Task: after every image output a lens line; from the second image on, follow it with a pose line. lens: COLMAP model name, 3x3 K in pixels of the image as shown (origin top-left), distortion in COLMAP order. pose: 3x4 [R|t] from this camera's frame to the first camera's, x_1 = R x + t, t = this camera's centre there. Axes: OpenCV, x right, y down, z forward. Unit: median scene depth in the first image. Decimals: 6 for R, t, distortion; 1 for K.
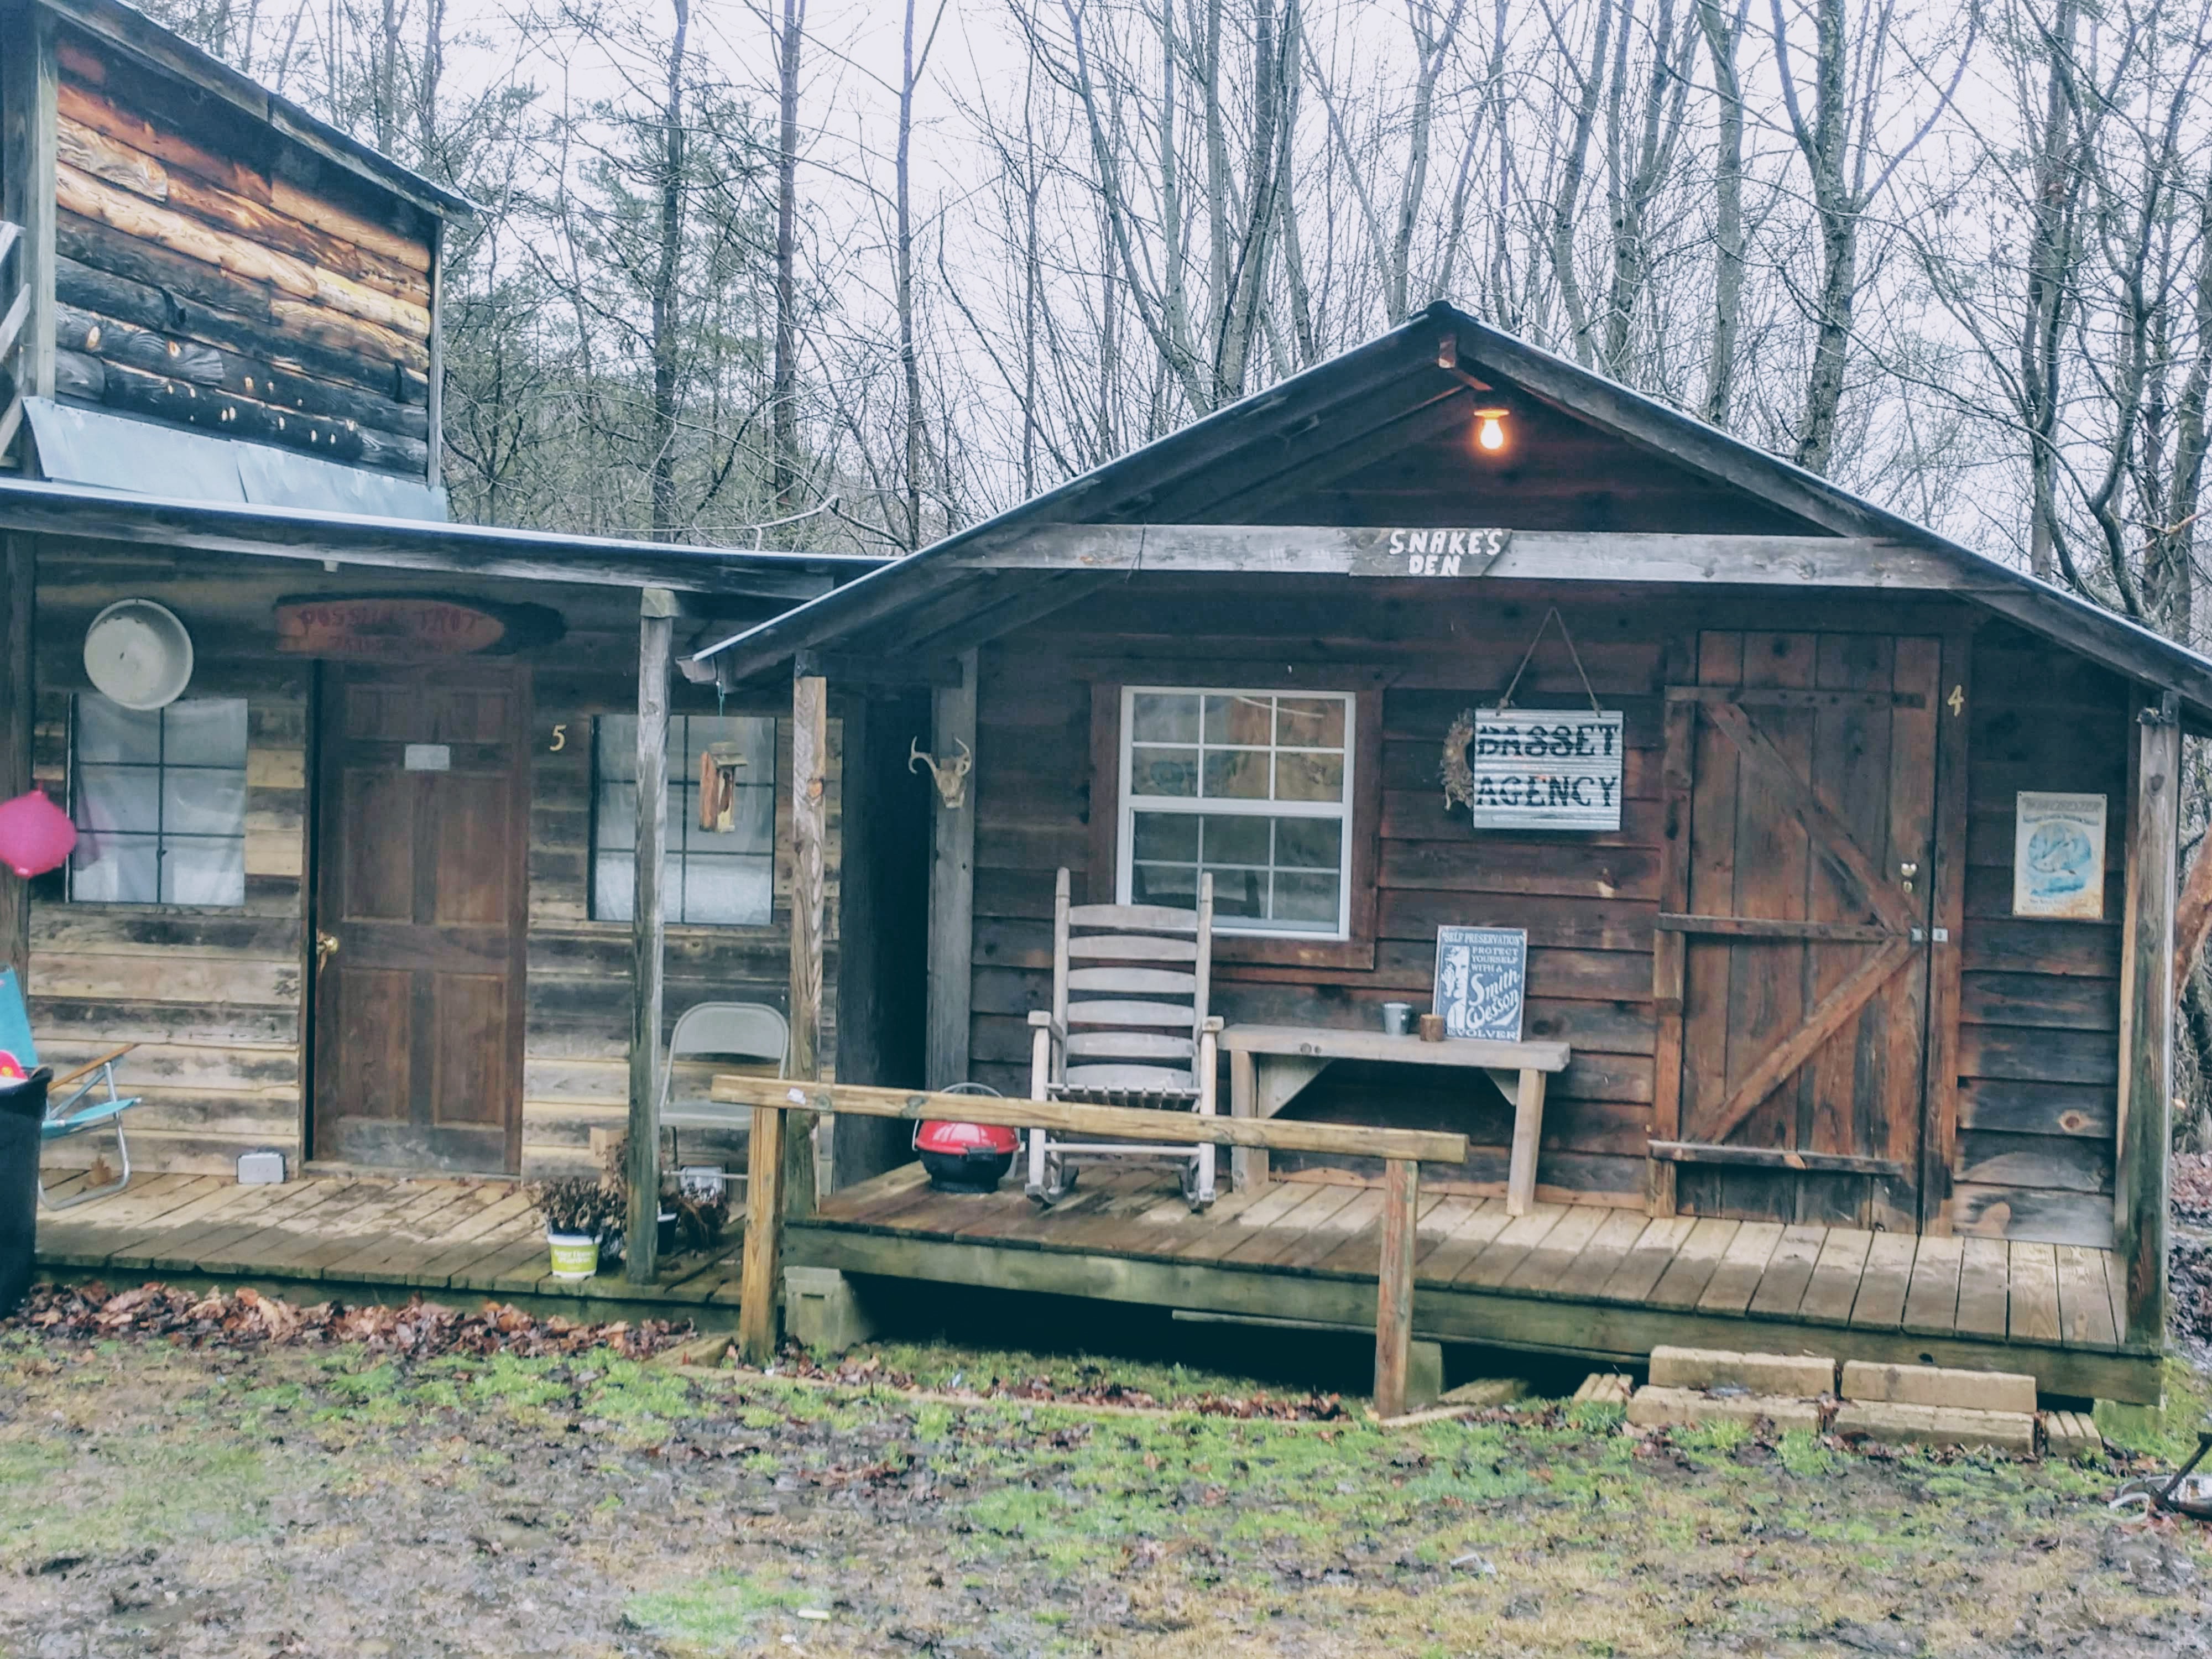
lens RADIAL K [[2811.6, 0, 1096.7], [0, 2811.6, 821.2], [0, 0, 1]] dist [-0.032450, 0.000000]
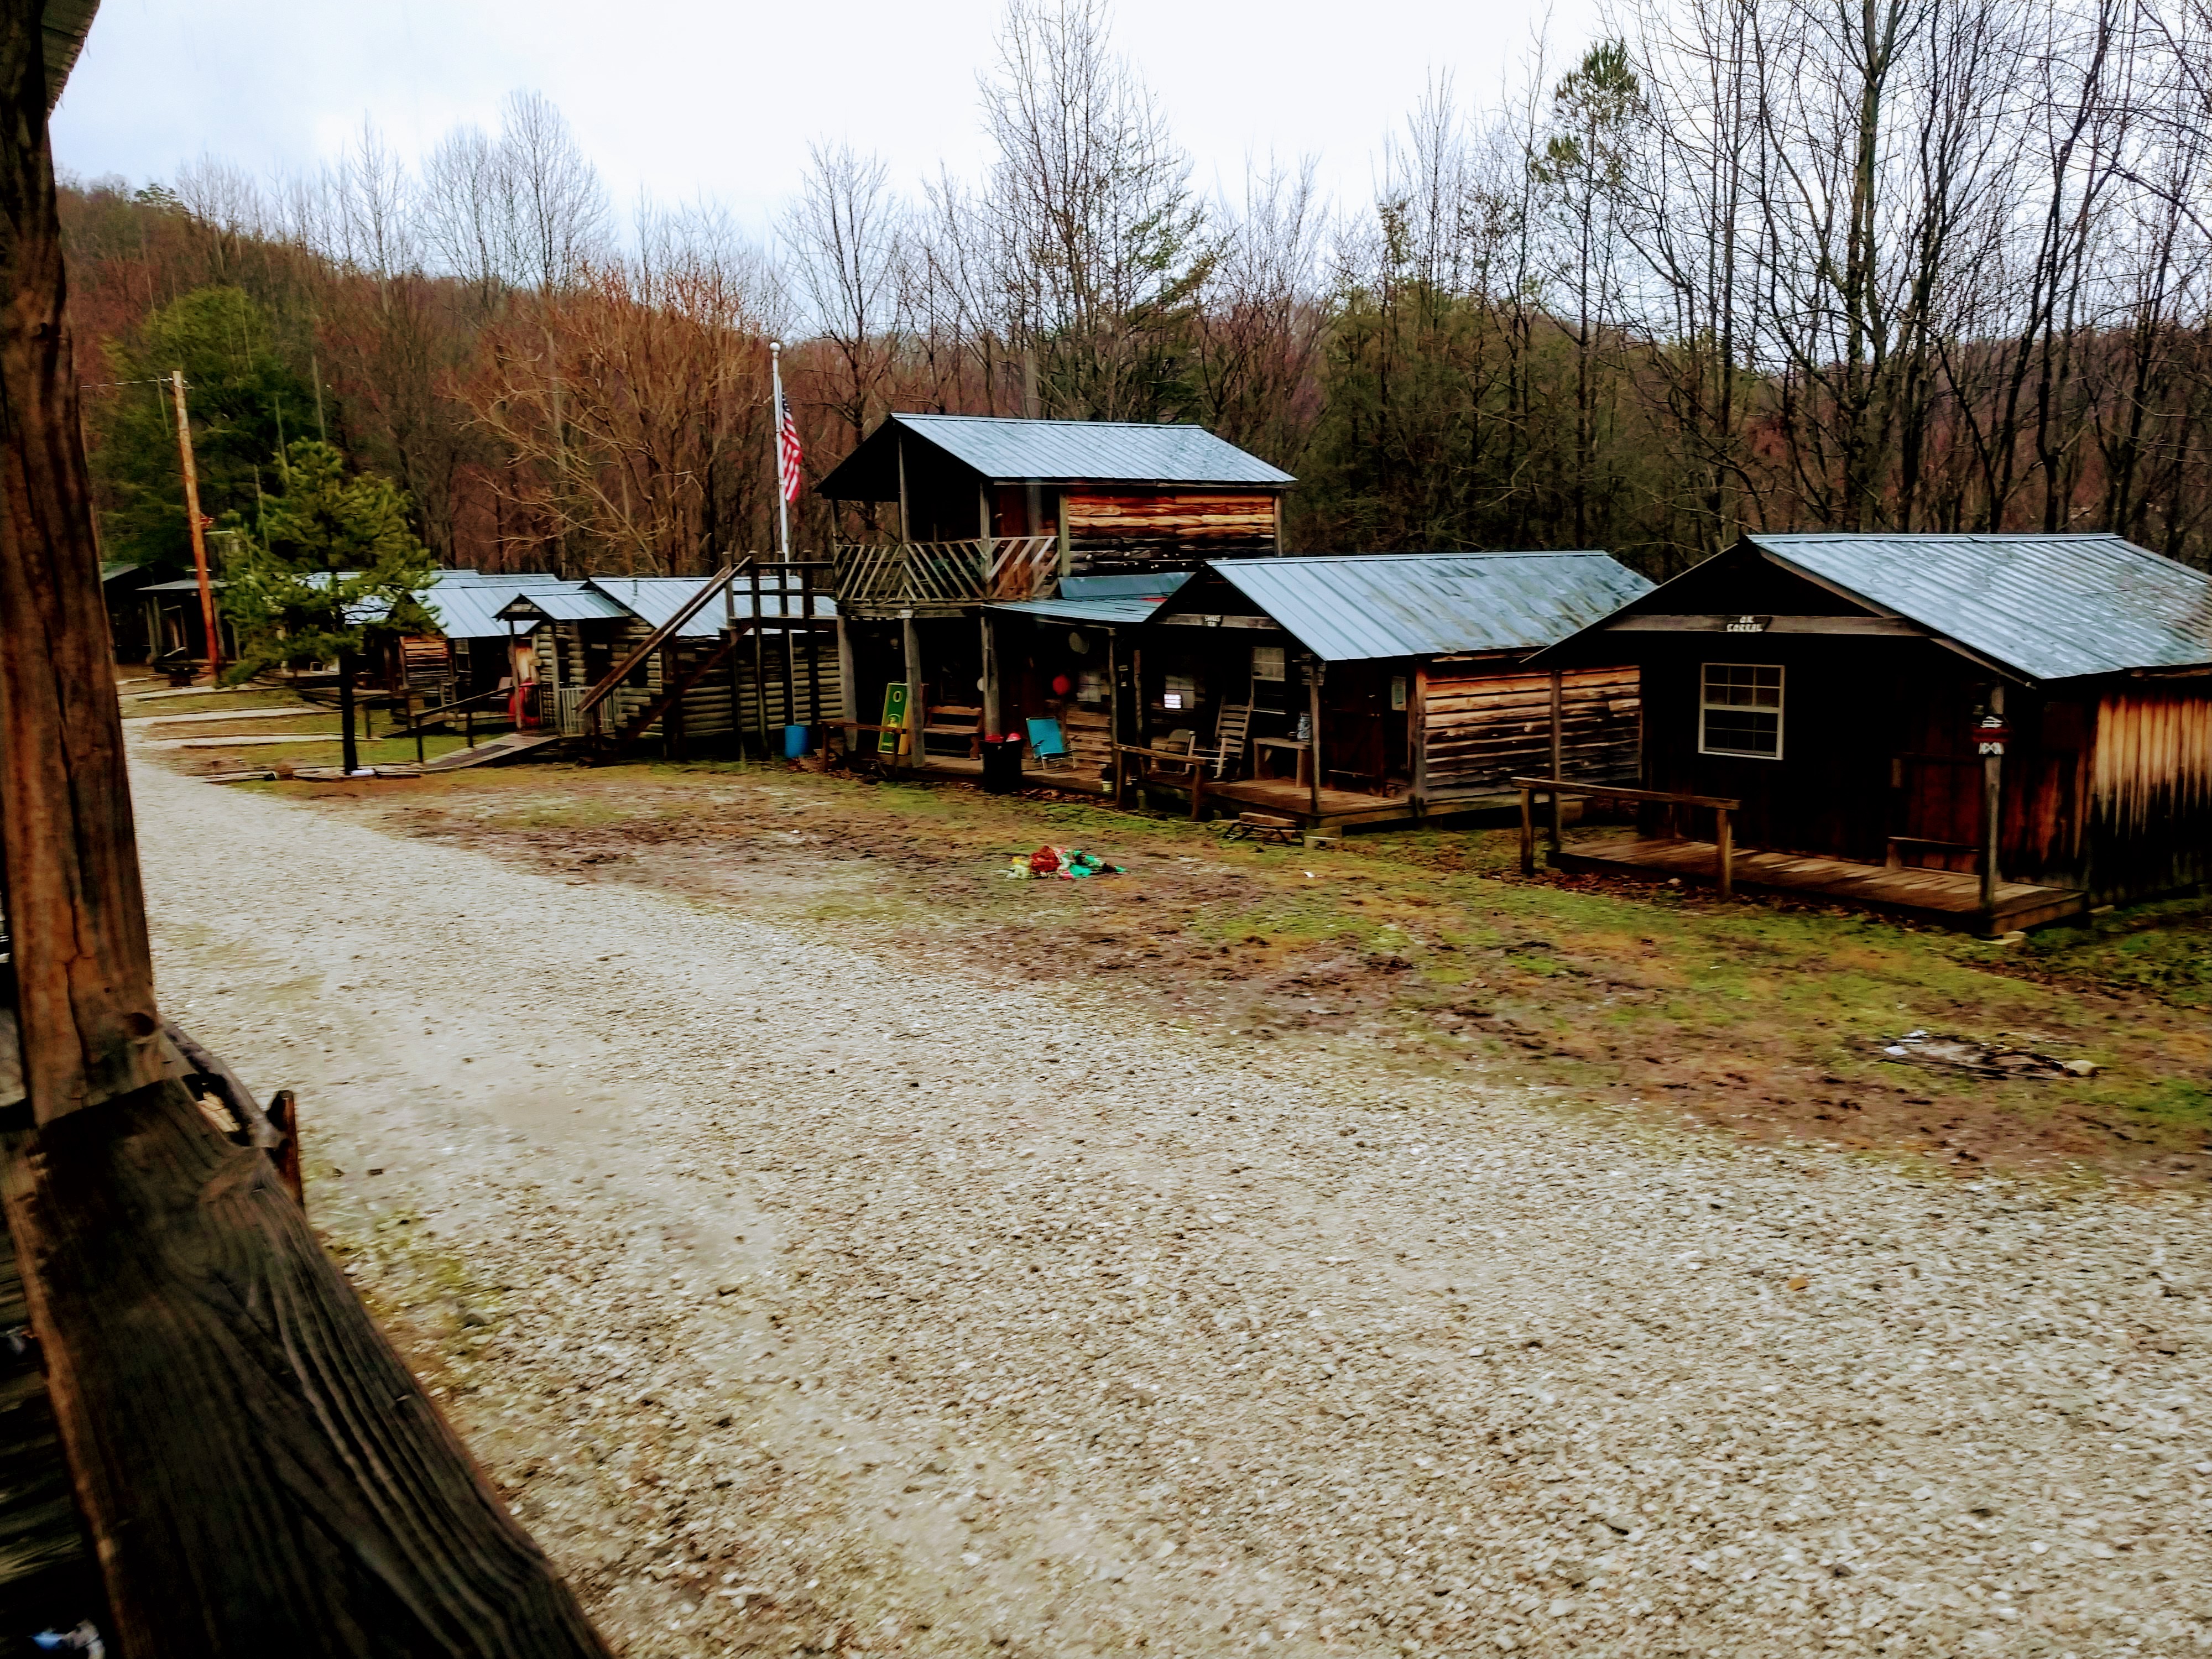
lens RADIAL K [[1652.8, 0, 1111.6], [0, 1652.8, 822.6], [0, 0, 1]] dist [-0.004214, 0.010380]
pose [[0.707228, 0.062456, -0.704222, 1.362527], [0.010277, 0.995077, 0.098573, -0.030919], [0.706911, -0.076951, 0.703104, -0.658645]]
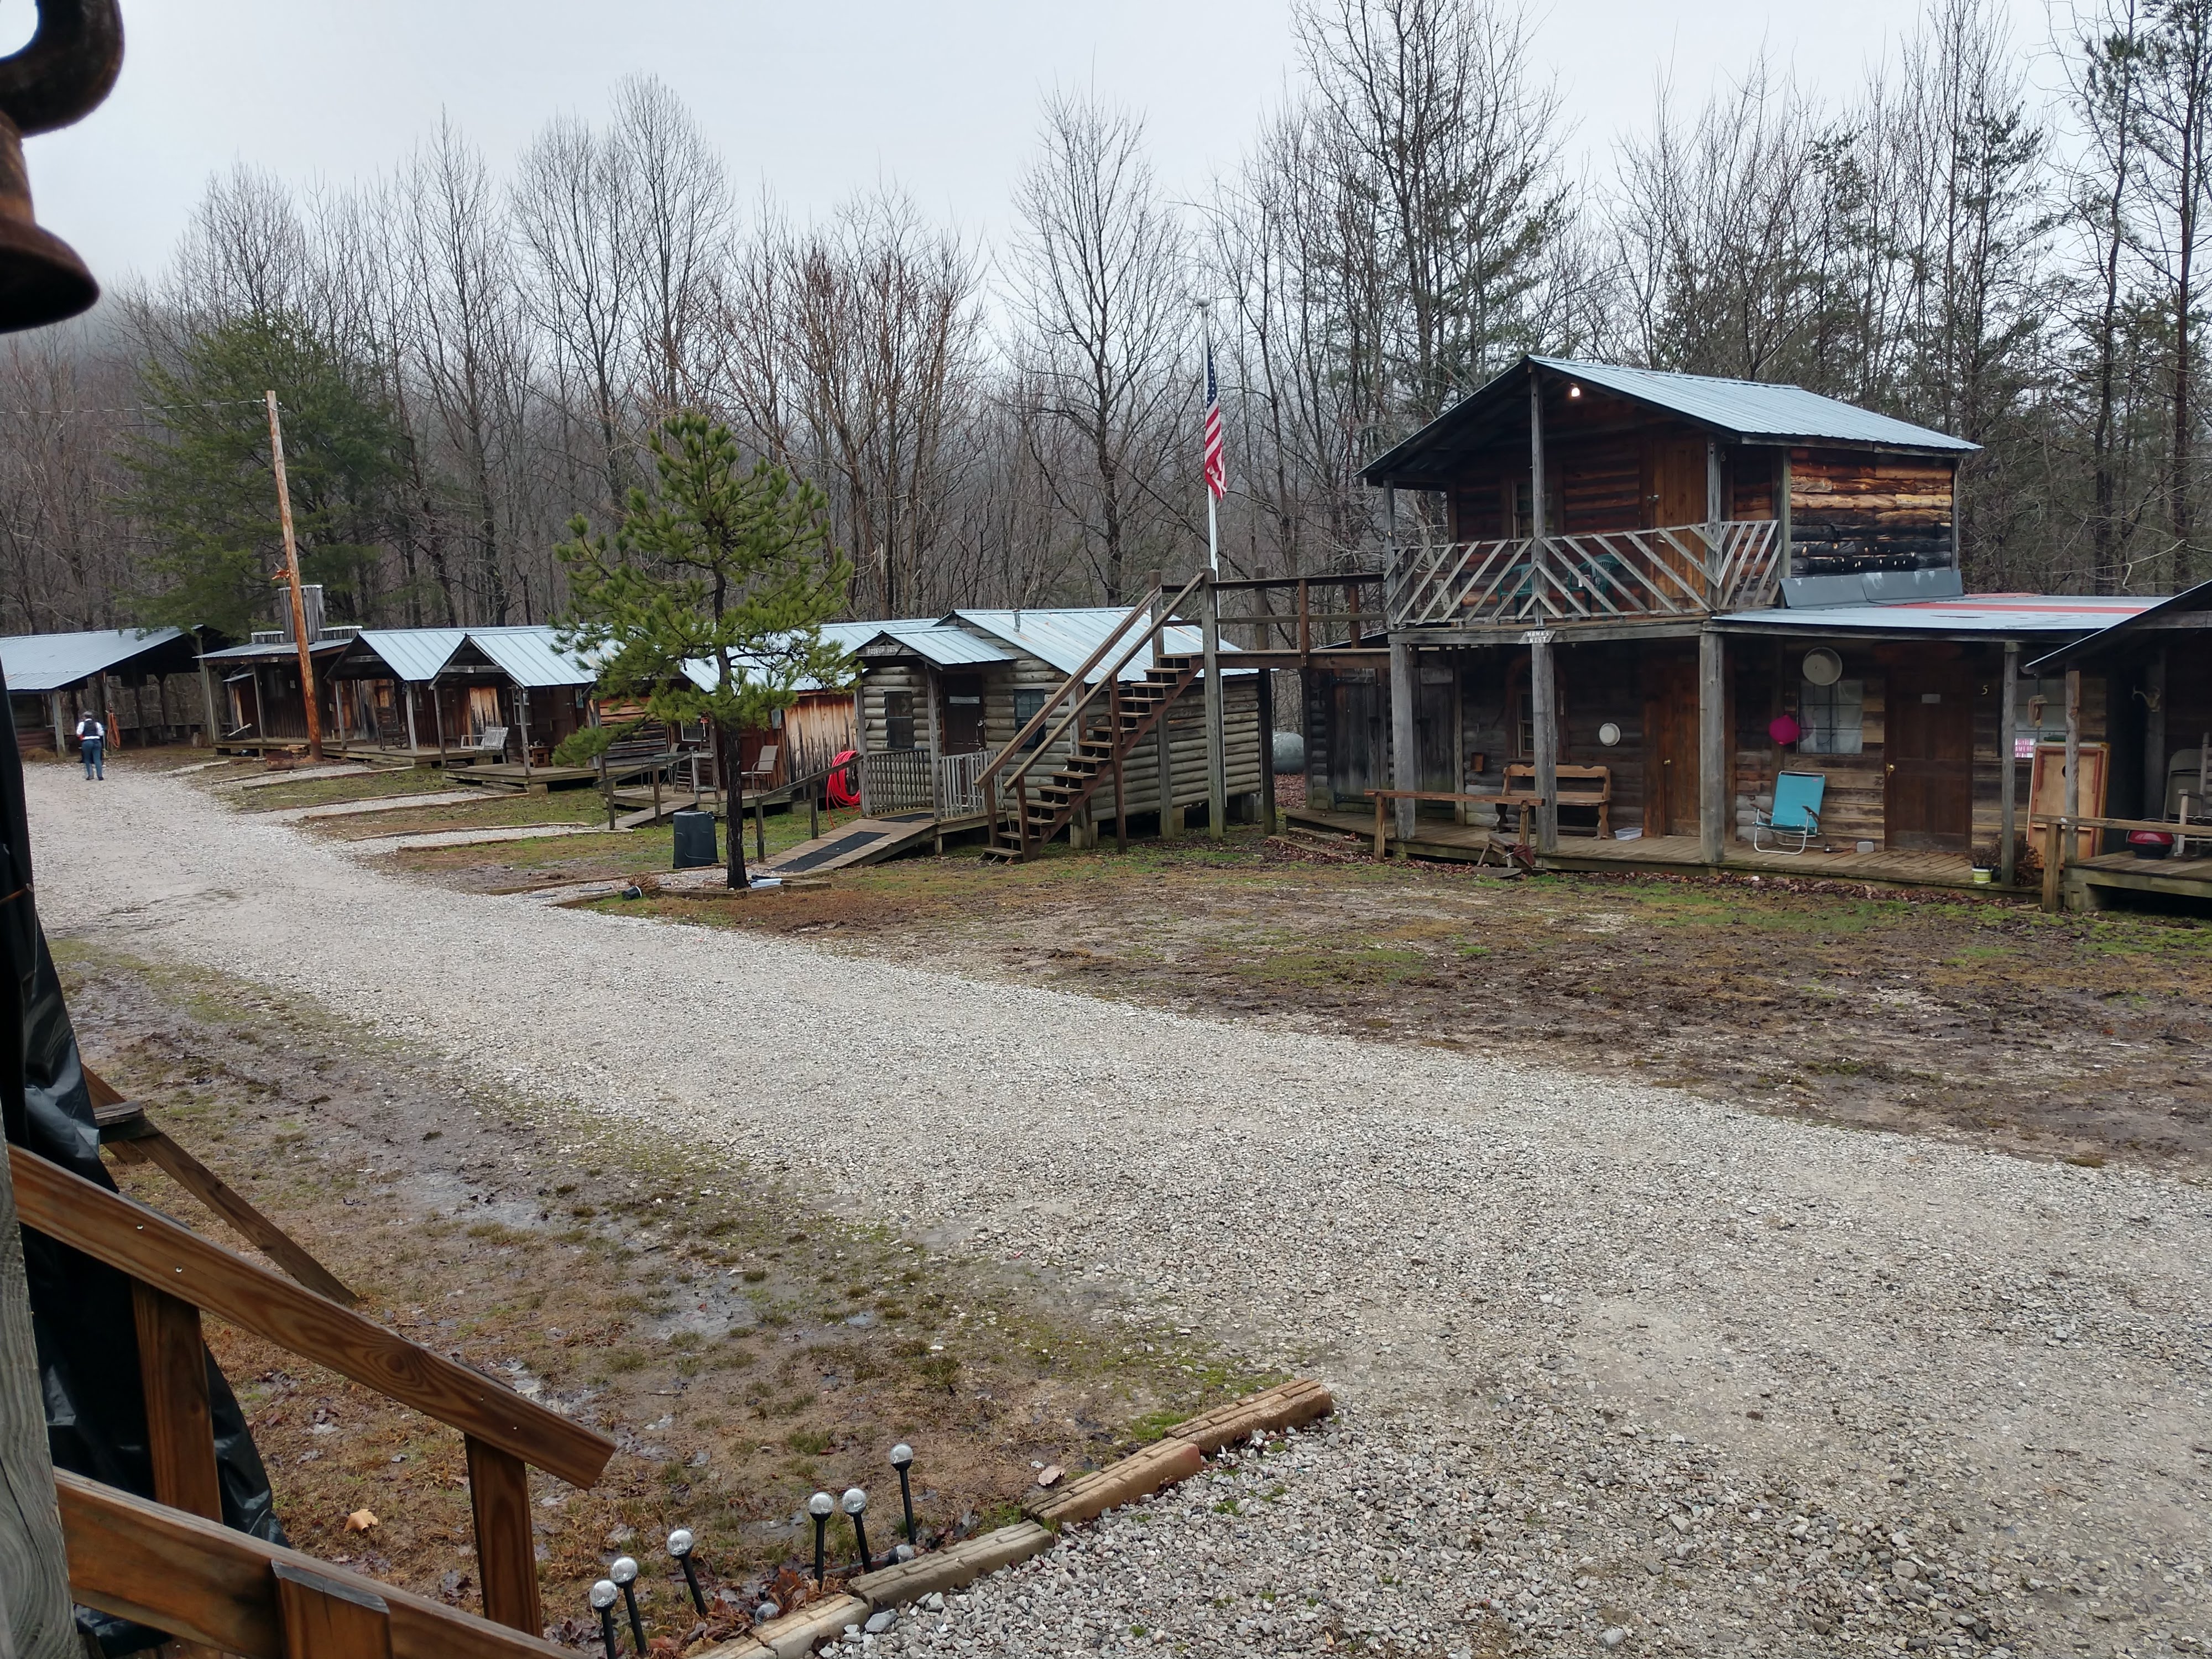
lens RADIAL K [[1652.8, 0, 1082.2], [0, 1652.8, 820.7], [0, 0, 1]] dist [-0.004214, 0.010380]
pose [[0.729207, 0.016369, -0.684098, 0.255115], [0.037067, 0.997301, 0.063374, -0.035918], [0.683289, -0.071570, 0.726632, -0.730713]]
